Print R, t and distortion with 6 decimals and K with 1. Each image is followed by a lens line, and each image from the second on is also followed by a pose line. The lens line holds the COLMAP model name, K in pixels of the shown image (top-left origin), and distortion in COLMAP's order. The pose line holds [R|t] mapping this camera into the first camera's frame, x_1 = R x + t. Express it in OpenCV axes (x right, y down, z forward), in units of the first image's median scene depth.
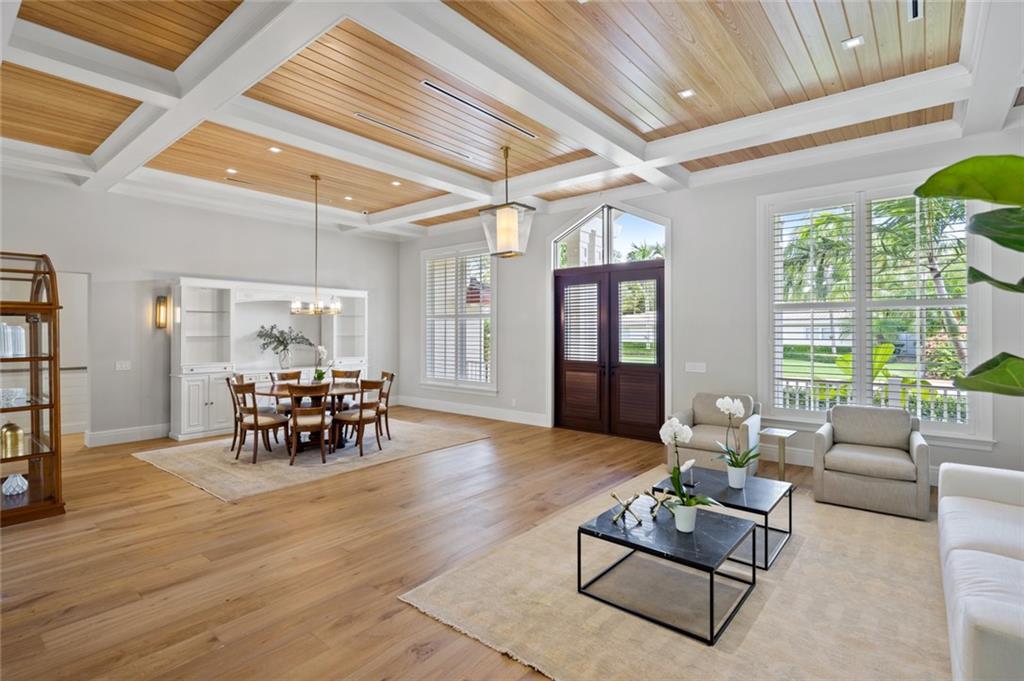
lens RADIAL K [[499.0, 0, 509.1], [0, 499.0, 331.4], [0, 0, 1]] dist [0.000354, -0.000119]
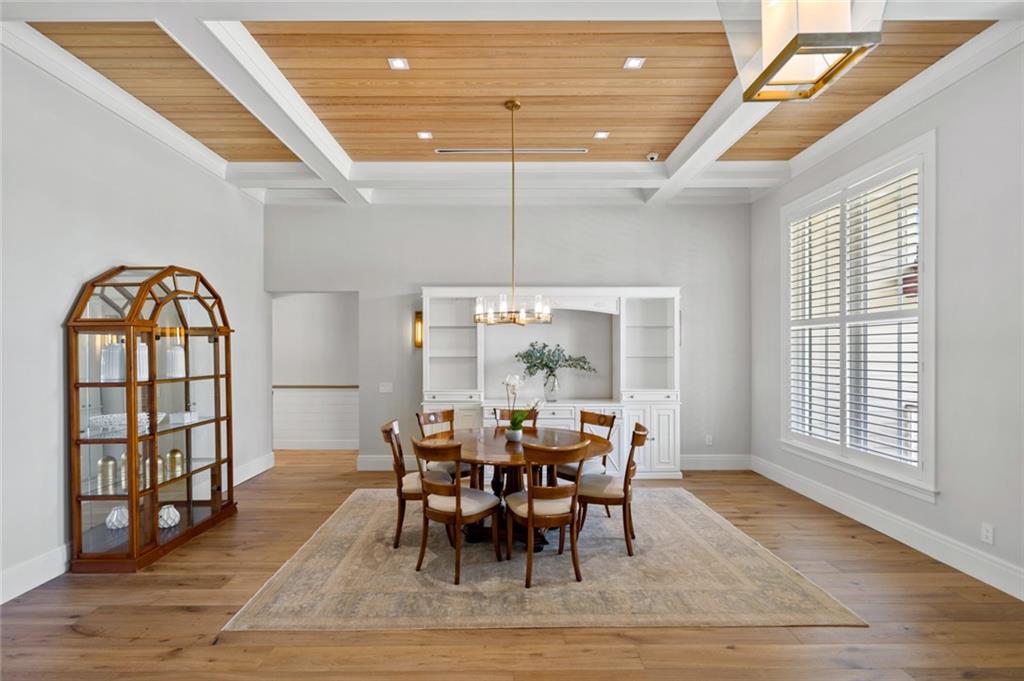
lens RADIAL K [[500.5, 0, 507.0], [0, 500.5, 347.8], [0, 0, 1]] dist [-0.000710, -0.001114]
pose [[0.639707, -0.005849, -0.768597, 0.084372], [0.004270, 0.999983, -0.004056, -0.001484], [0.768607, -0.000687, 0.639721, 0.552360]]
